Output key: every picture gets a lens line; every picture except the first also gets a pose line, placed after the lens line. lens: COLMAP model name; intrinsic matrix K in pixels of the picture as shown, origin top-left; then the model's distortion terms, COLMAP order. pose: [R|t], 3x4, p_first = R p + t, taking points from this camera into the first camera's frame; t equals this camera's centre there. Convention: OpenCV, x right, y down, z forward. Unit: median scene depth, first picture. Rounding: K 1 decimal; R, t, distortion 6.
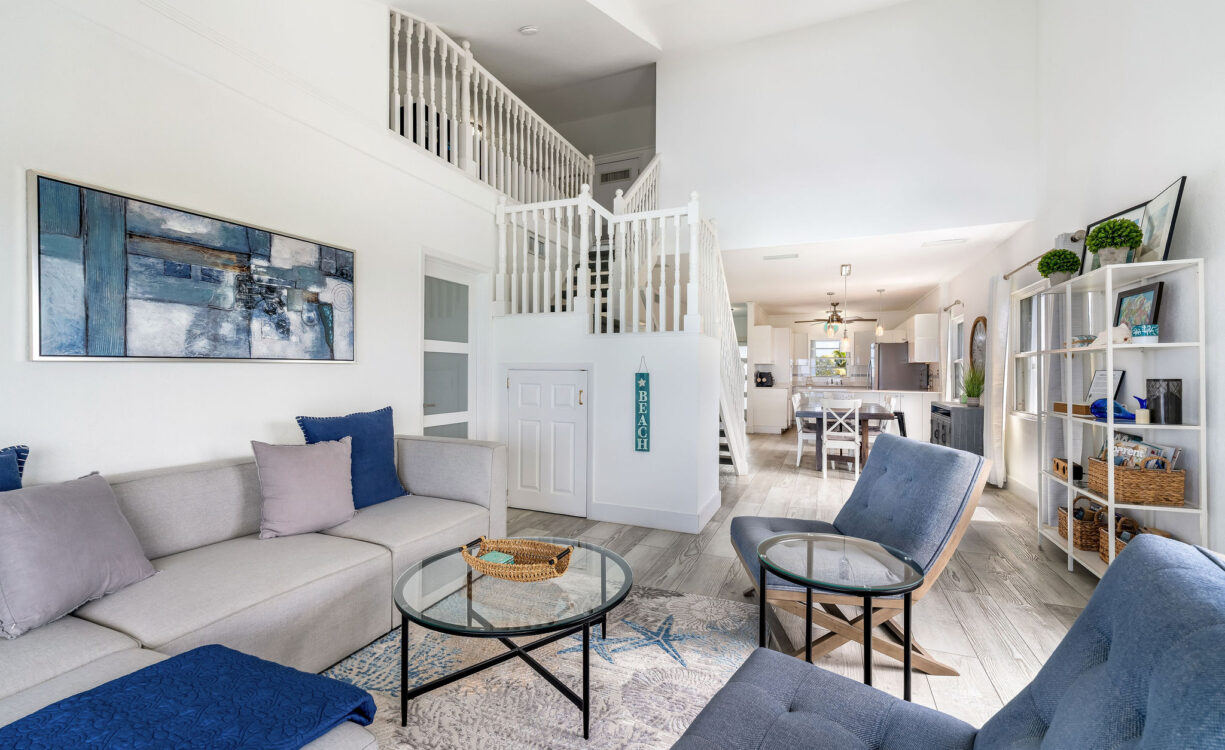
lens RADIAL K [[502.5, 0, 612.5], [0, 502.5, 375.0], [0, 0, 1]] dist [0.000005, 0.000006]
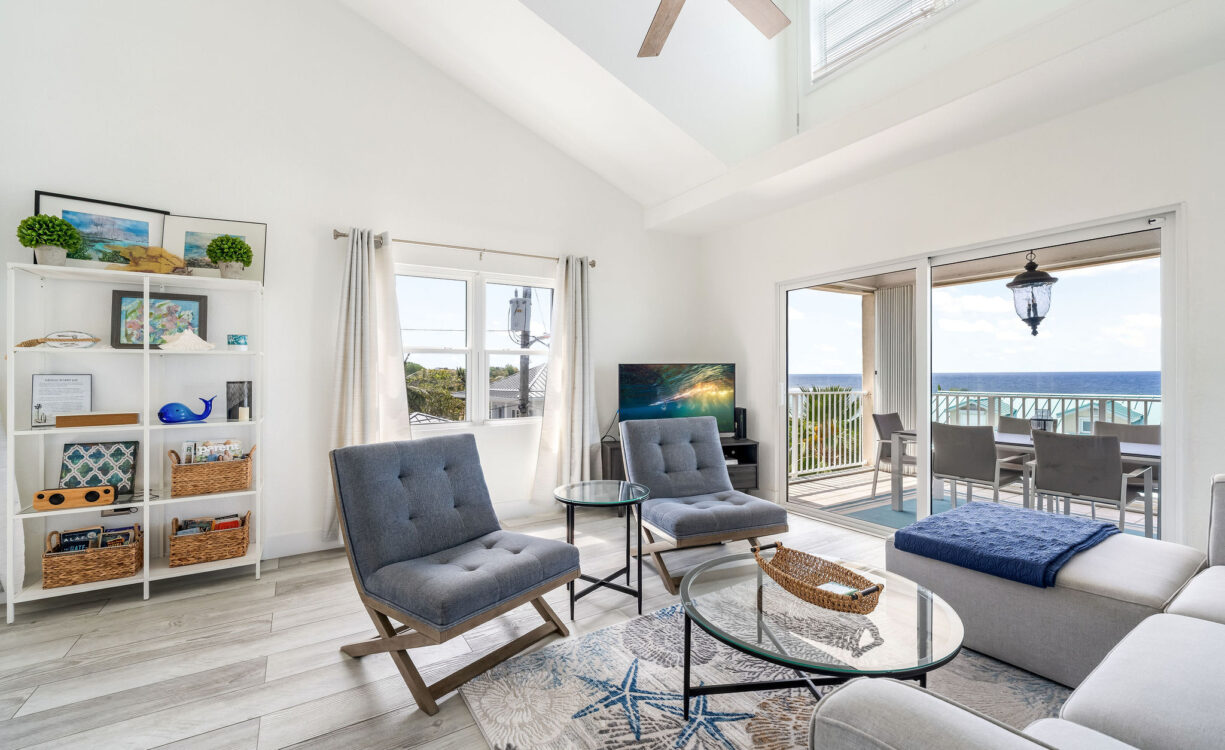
lens RADIAL K [[502.5, 0, 612.5], [0, 502.5, 375.0], [0, 0, 1]] dist [0.000005, 0.000006]
pose [[-0.831509, 0.012436, 0.555372, -0.303240], [0.011337, 0.999921, -0.005416, 0.009783], [-0.555395, 0.001793, -0.831584, 1.469003]]
